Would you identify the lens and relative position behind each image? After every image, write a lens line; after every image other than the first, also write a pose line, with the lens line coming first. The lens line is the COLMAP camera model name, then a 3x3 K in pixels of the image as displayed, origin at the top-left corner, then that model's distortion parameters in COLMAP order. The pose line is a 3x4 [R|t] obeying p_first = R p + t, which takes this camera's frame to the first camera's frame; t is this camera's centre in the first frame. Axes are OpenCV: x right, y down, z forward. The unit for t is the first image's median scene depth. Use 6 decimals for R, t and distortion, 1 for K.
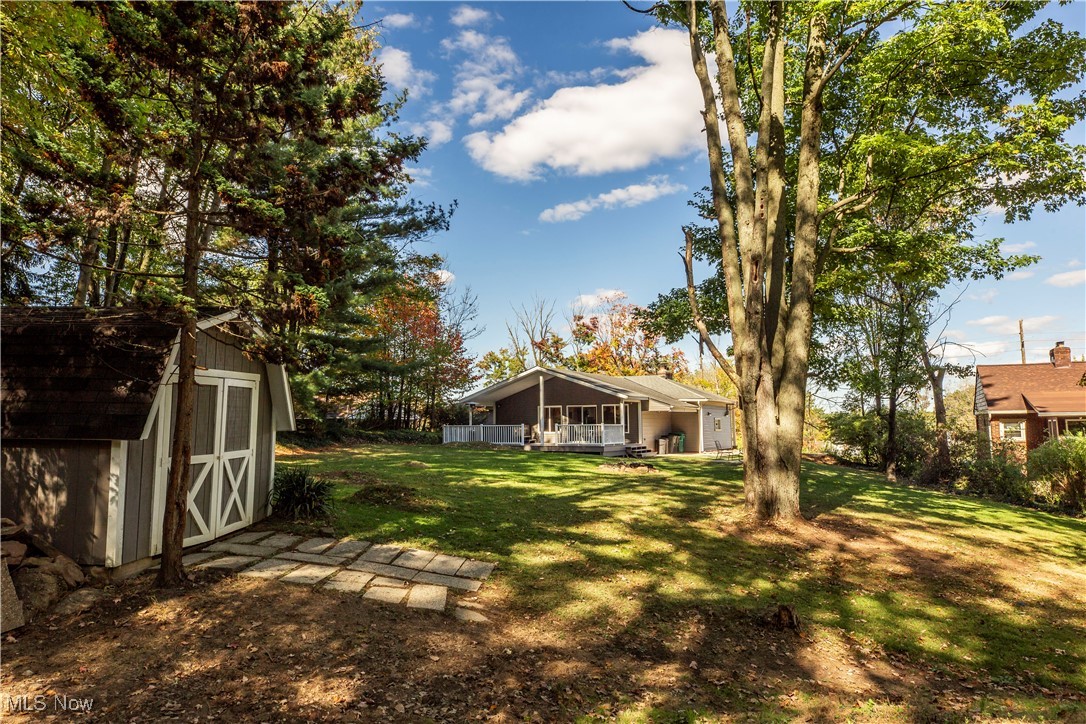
lens RADIAL K [[694.9, 0, 542.8], [0, 694.9, 365.4], [0, 0, 1]] dist [0.011412, 0.000620]
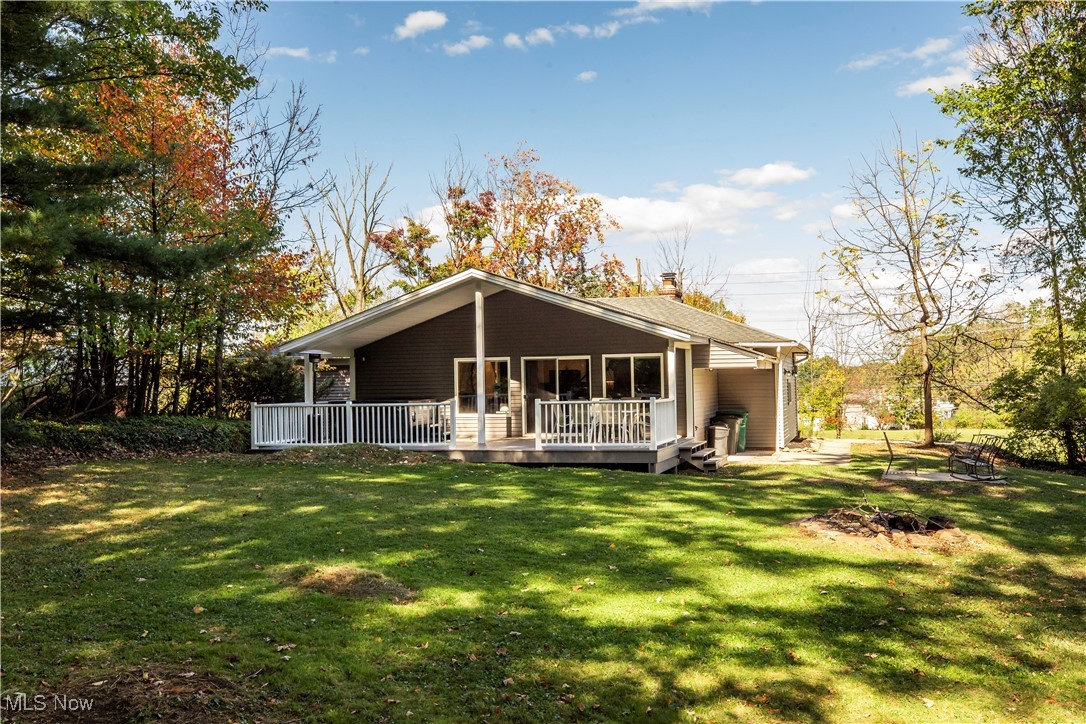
lens RADIAL K [[1069.5, 0, 549.8], [0, 1069.5, 363.4], [0, 0, 1]] dist [0.004476, 0.000000]
pose [[0.975874, -0.006079, 0.218250, -0.101874], [-0.008213, 0.997883, 0.064519, 0.015943], [-0.218180, -0.064755, 0.973758, 0.303212]]
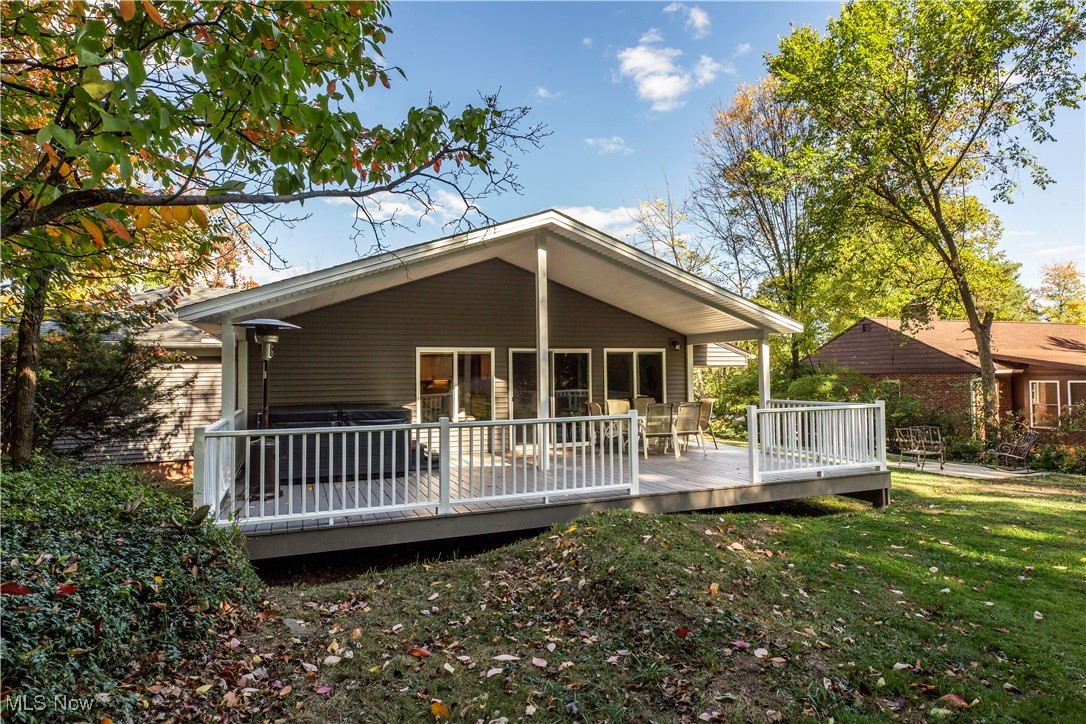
lens RADIAL K [[612.0, 0, 543.0], [0, 612.0, 356.8], [0, 0, 1]] dist [0.002407, -0.000364]
pose [[0.629715, 0.021331, 0.776534, -0.199446], [-0.057901, 0.998131, 0.019535, 0.054570], [-0.774666, -0.057263, 0.629773, 0.782452]]
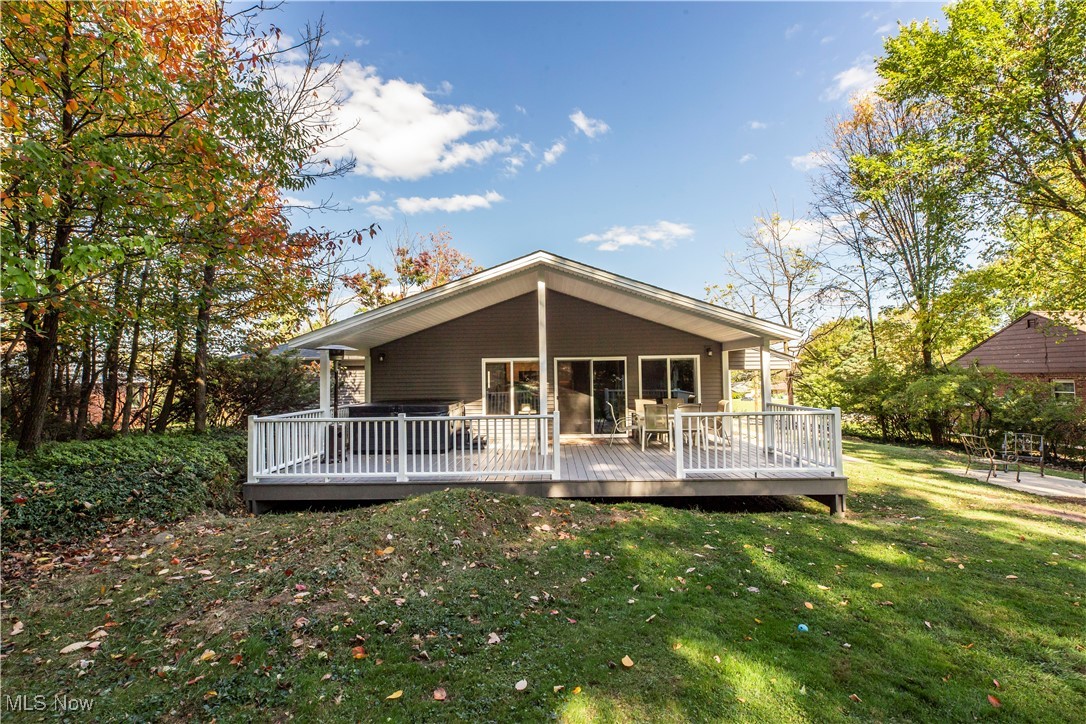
lens RADIAL K [[496.1, 0, 543.7], [0, 496.1, 361.6], [0, 0, 1]] dist [0.006138, -0.000493]
pose [[0.884173, 0.005049, 0.467133, -0.123760], [-0.030582, 0.998422, 0.047093, 0.044870], [-0.466158, -0.055924, 0.882932, 0.711053]]
